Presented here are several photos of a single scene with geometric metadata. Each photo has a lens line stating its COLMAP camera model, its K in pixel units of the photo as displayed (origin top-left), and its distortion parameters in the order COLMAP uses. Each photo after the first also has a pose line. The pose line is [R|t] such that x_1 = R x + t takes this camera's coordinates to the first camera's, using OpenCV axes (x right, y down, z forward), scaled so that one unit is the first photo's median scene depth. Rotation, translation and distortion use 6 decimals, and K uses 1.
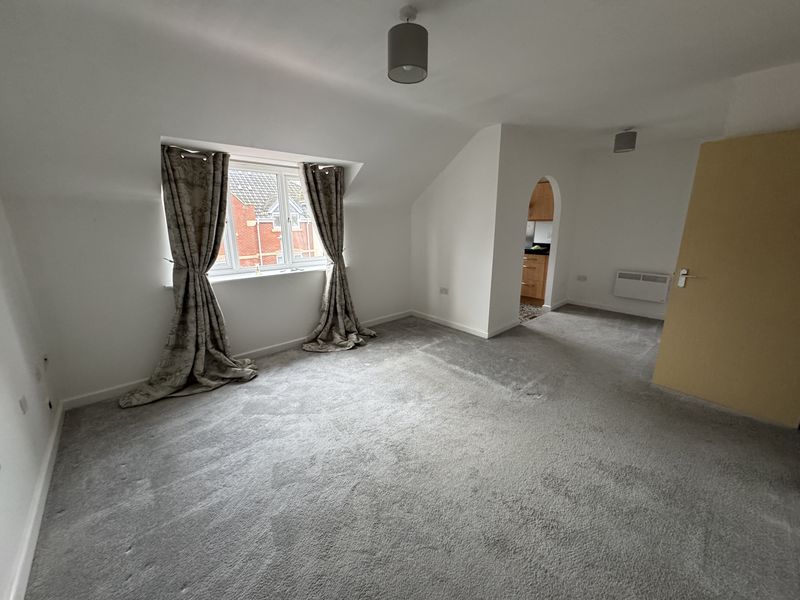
lens RADIAL K [[316.6, 0, 402.0], [0, 316.6, 297.8], [0, 0, 1]] dist [-0.004247, -0.000531]
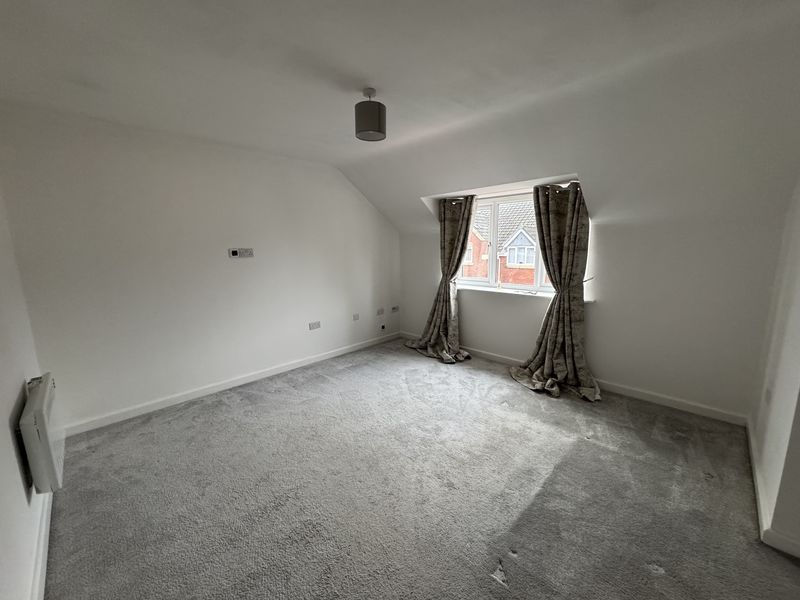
lens RADIAL K [[316.6, 0, 404.3], [0, 316.6, 300.9], [0, 0, 1]] dist [-0.004247, -0.000531]
pose [[0.066908, 0.168822, -0.983373, 0.717982], [-0.228115, 0.962066, 0.149644, -0.141017], [0.971333, 0.214310, 0.102881, 0.589511]]
